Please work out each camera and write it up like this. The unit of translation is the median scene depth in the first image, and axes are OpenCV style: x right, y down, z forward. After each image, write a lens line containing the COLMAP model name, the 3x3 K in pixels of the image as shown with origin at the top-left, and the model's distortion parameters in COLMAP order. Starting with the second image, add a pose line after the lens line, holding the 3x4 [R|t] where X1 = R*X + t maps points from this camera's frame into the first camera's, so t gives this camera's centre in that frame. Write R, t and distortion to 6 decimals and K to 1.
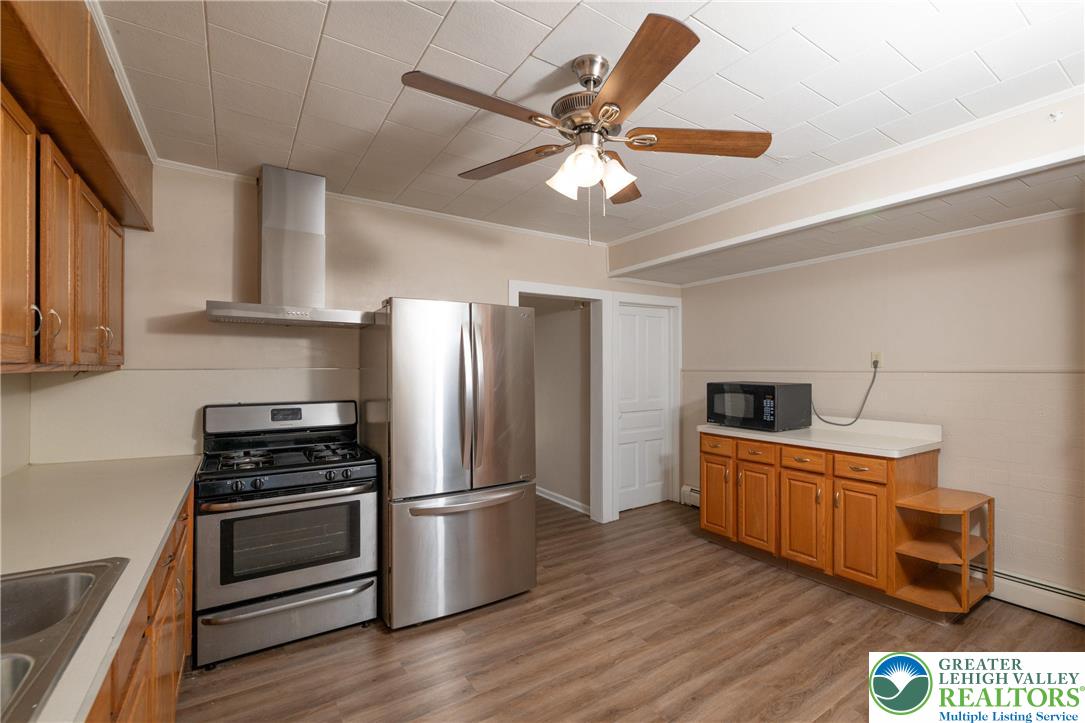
lens RADIAL K [[483.6, 0, 542.5], [0, 483.6, 361.5], [0, 0, 1]] dist [0.000575, 0.000067]
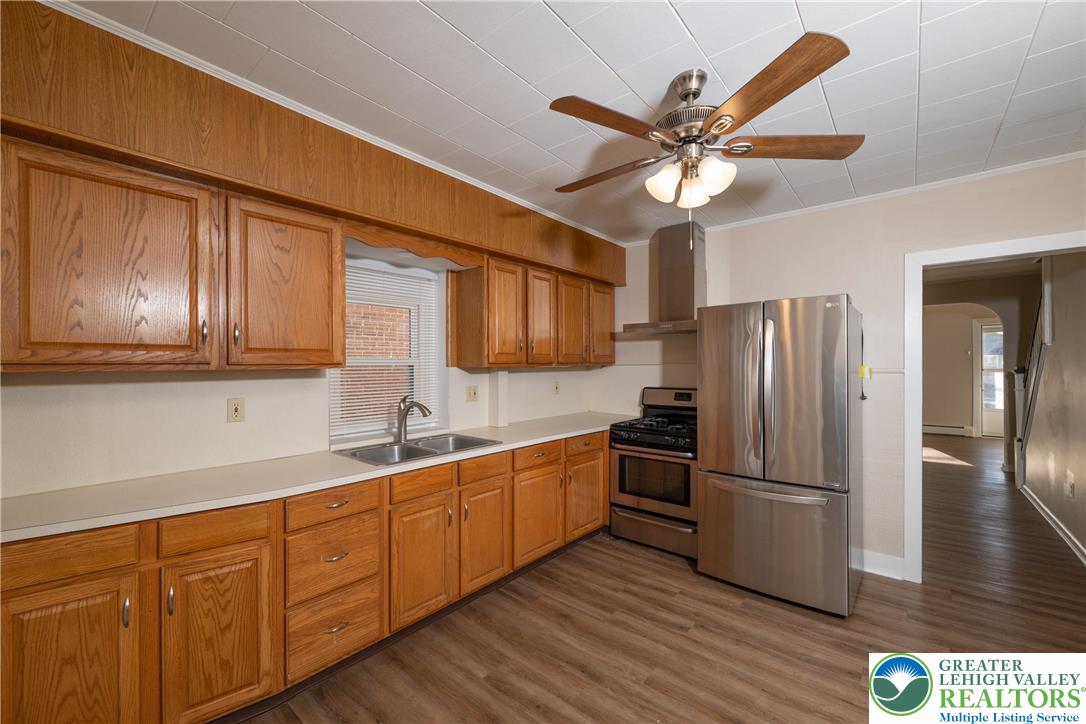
lens RADIAL K [[428.1, 0, 543.0], [0, 428.1, 362.0], [0, 0, 1]] dist [0.001163, 0.000008]
pose [[0.289825, 0.001235, -0.957079, 0.693277], [0.019083, 0.999793, 0.007069, -0.011566], [0.956889, -0.020313, 0.289741, 0.315427]]
